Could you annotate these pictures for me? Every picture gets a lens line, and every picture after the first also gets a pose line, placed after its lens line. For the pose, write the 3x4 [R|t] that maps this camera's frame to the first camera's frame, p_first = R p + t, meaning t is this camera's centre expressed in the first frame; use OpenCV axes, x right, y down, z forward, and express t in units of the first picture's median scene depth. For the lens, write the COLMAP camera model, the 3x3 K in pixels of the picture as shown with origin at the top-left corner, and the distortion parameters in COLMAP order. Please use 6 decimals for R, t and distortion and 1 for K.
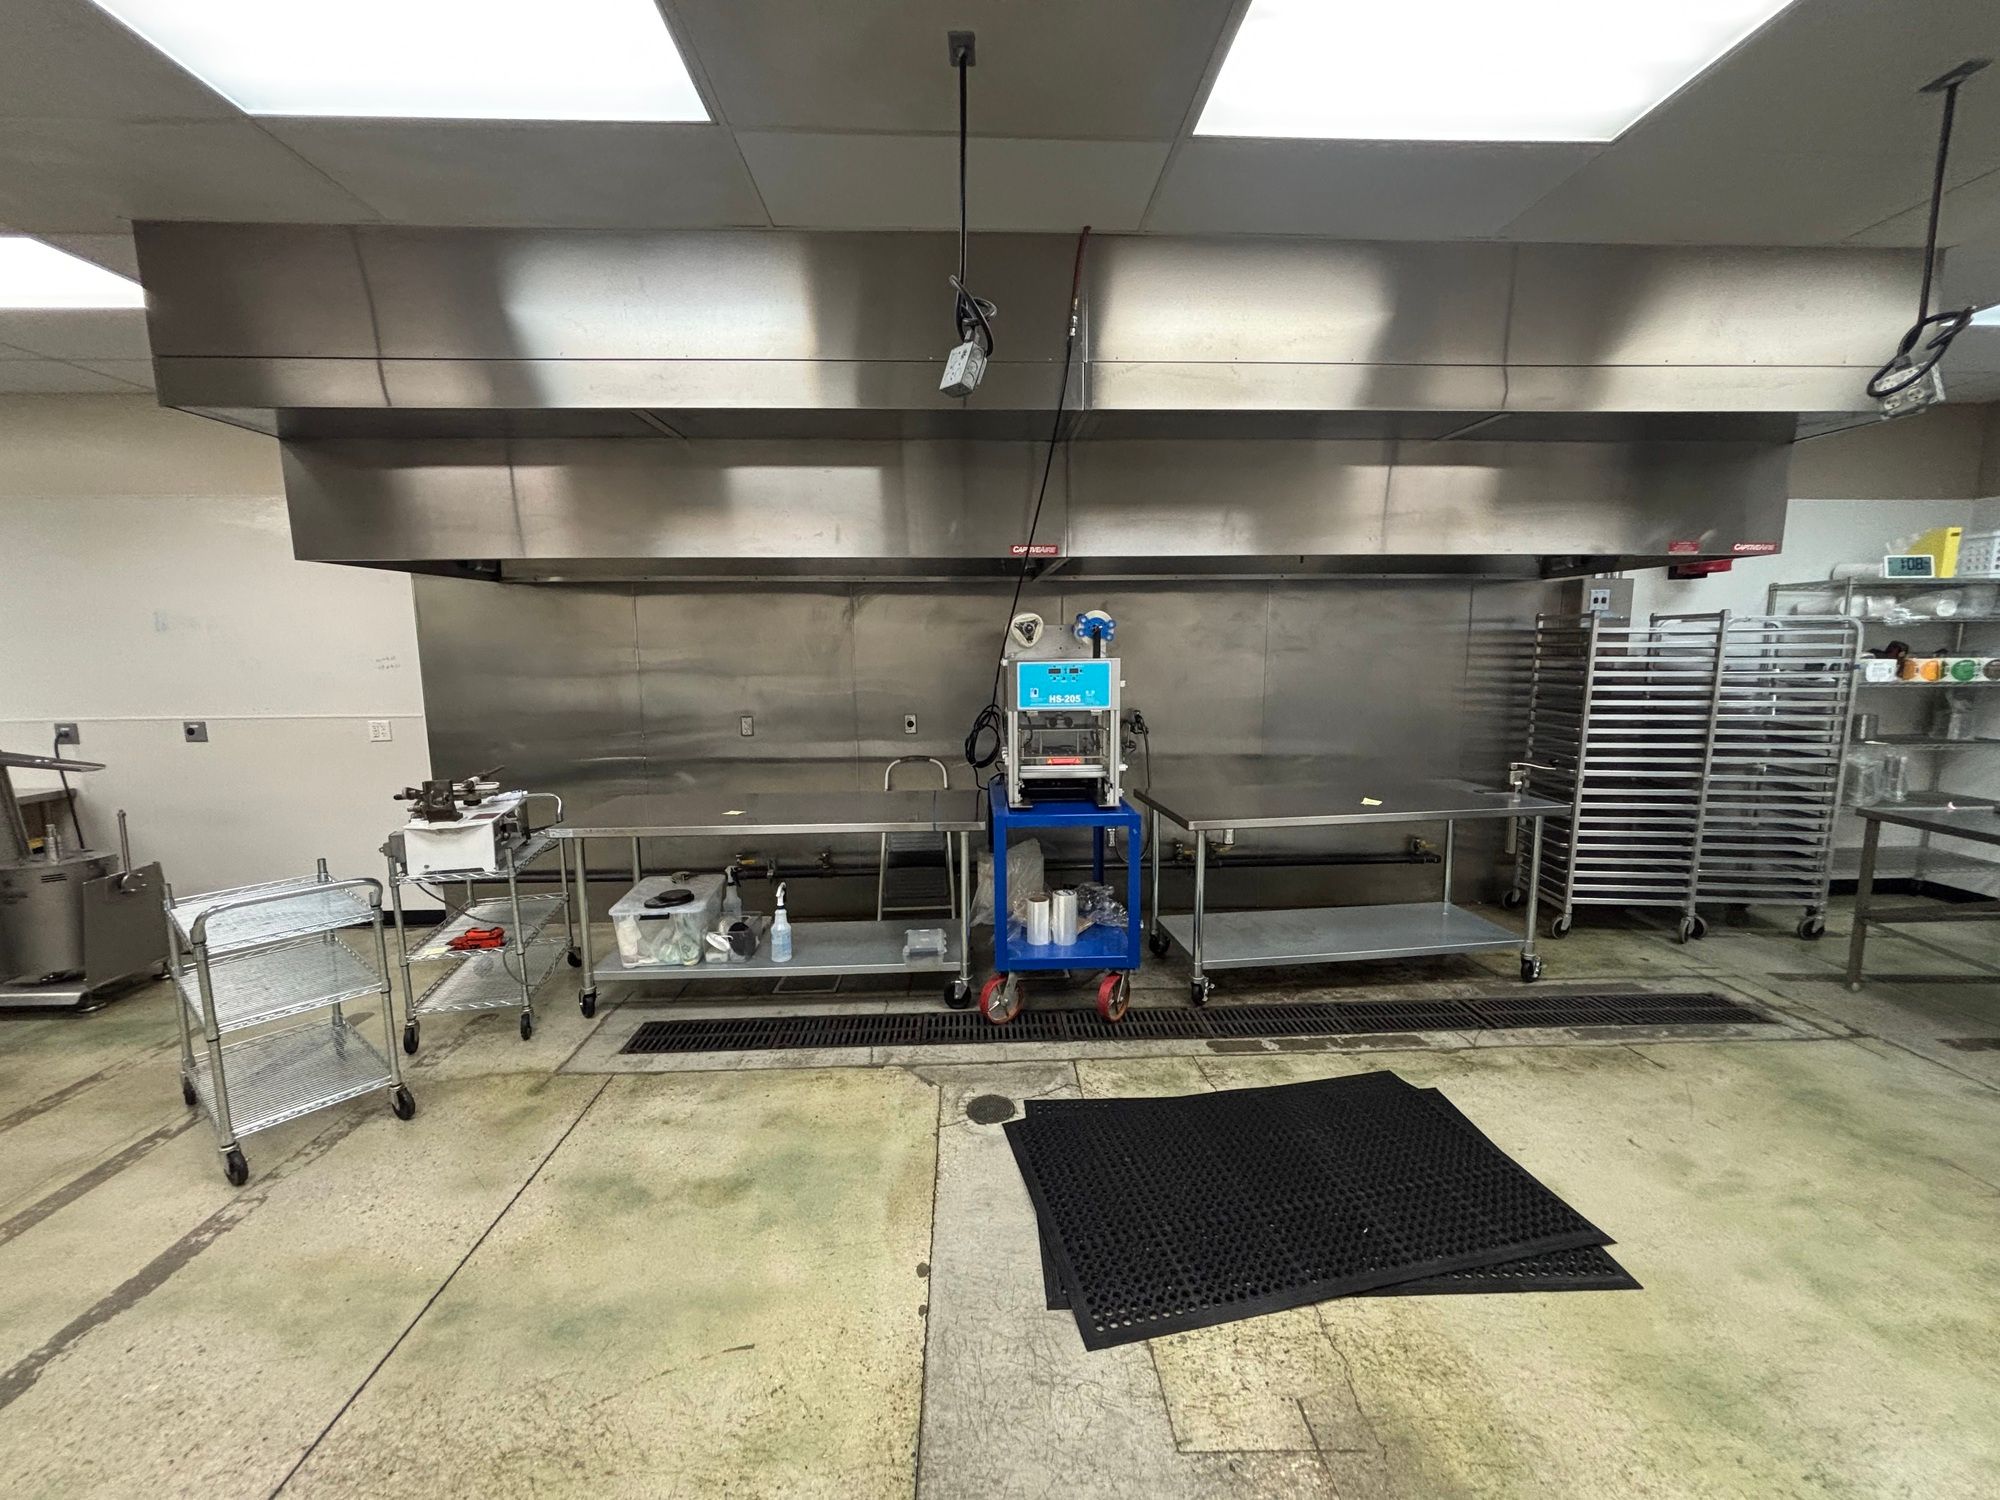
lens RADIAL K [[797.6, 0, 999.5], [0, 797.6, 751.0], [0, 0, 1]] dist [0.010166, 0.000368]
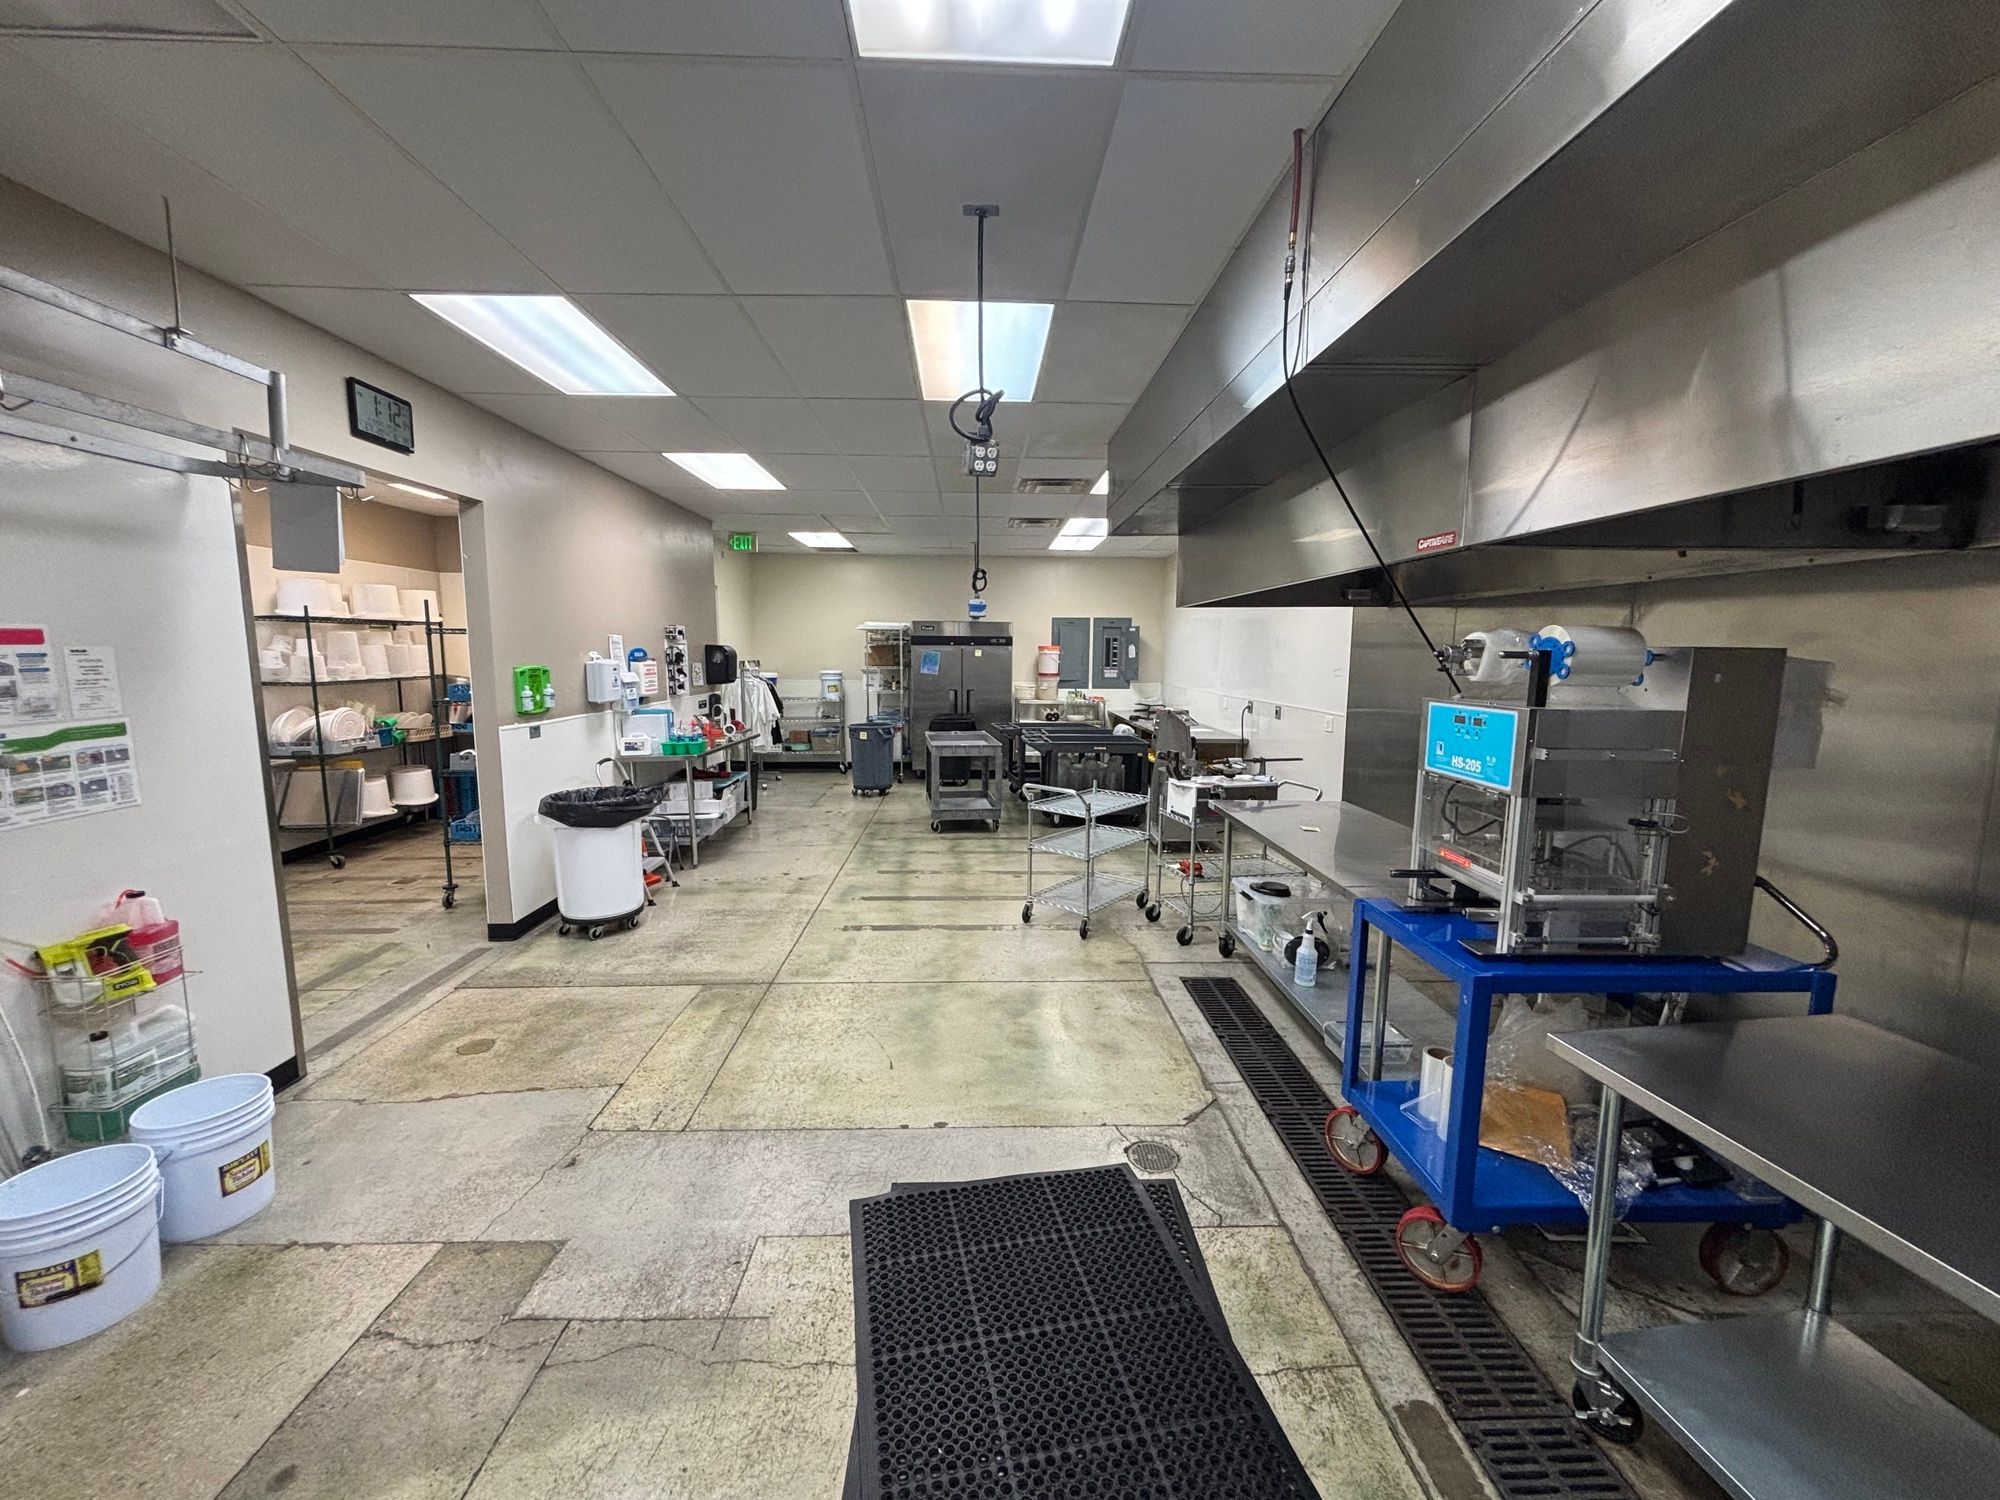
lens RADIAL K [[797.6, 0, 1003.5], [0, 797.6, 752.8], [0, 0, 1]] dist [0.010166, 0.000368]
pose [[-0.001306, 0.136094, -0.990695, 0.843832], [-0.137893, 0.981207, 0.134973, -0.127655], [0.990446, 0.136786, 0.017485, 0.714150]]
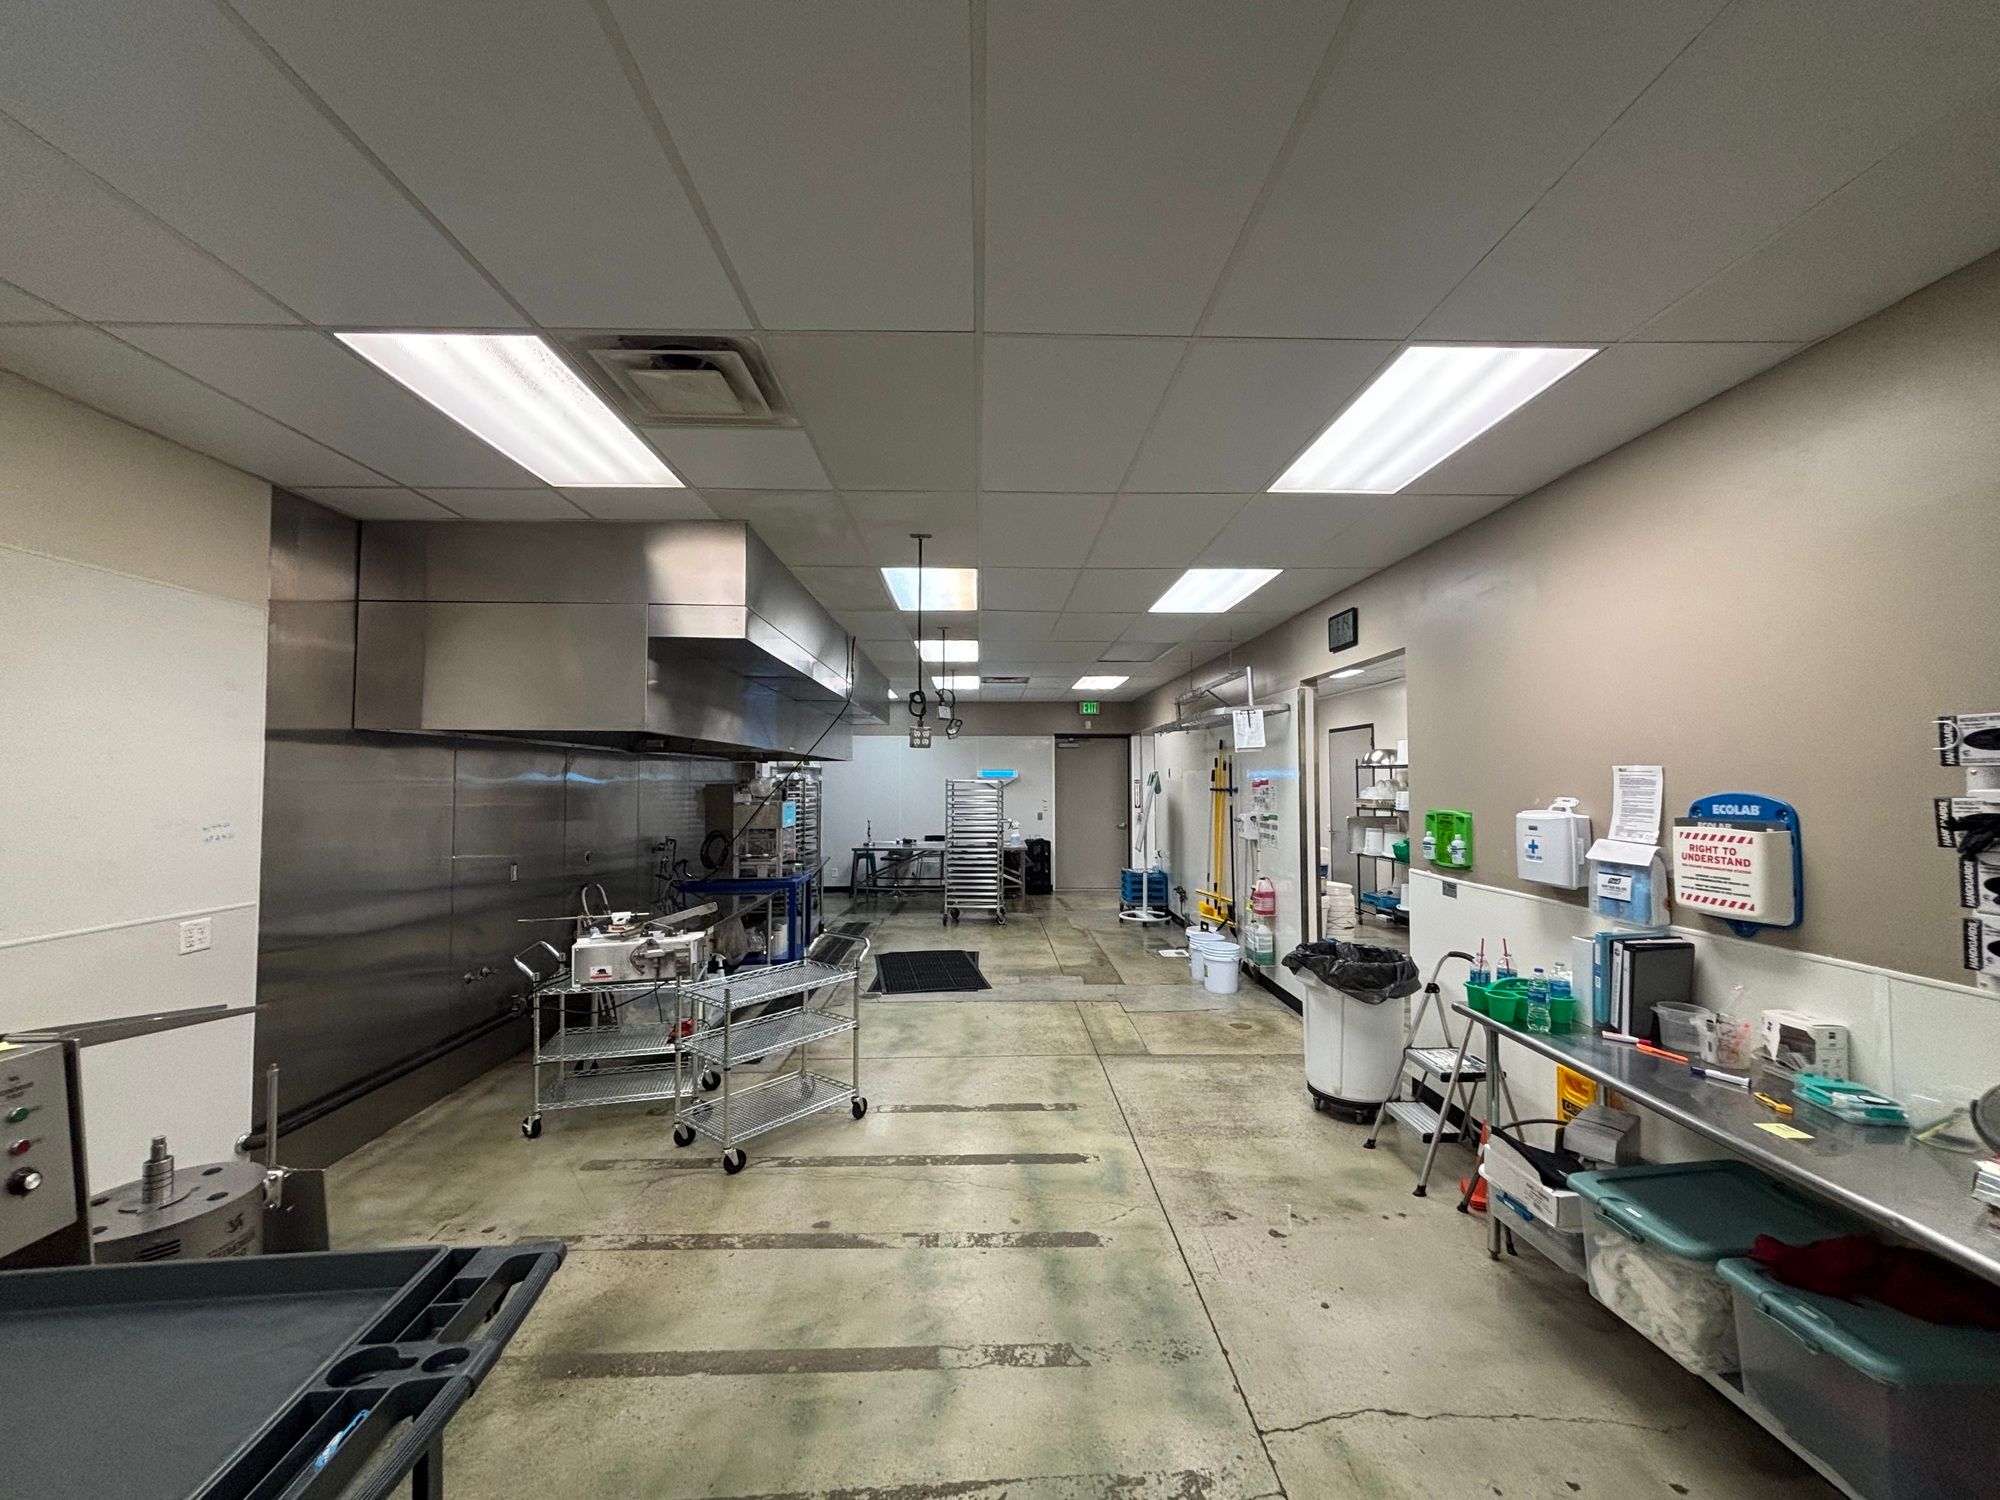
lens RADIAL K [[797.6, 0, 1001.6], [0, 797.6, 756.6], [0, 0, 1]] dist [0.010166, 0.000368]
pose [[0.010788, 0.034873, 0.999334, -2.208851], [0.132596, 0.990516, -0.035997, -0.092165], [-0.991111, 0.132896, 0.006062, 0.504207]]
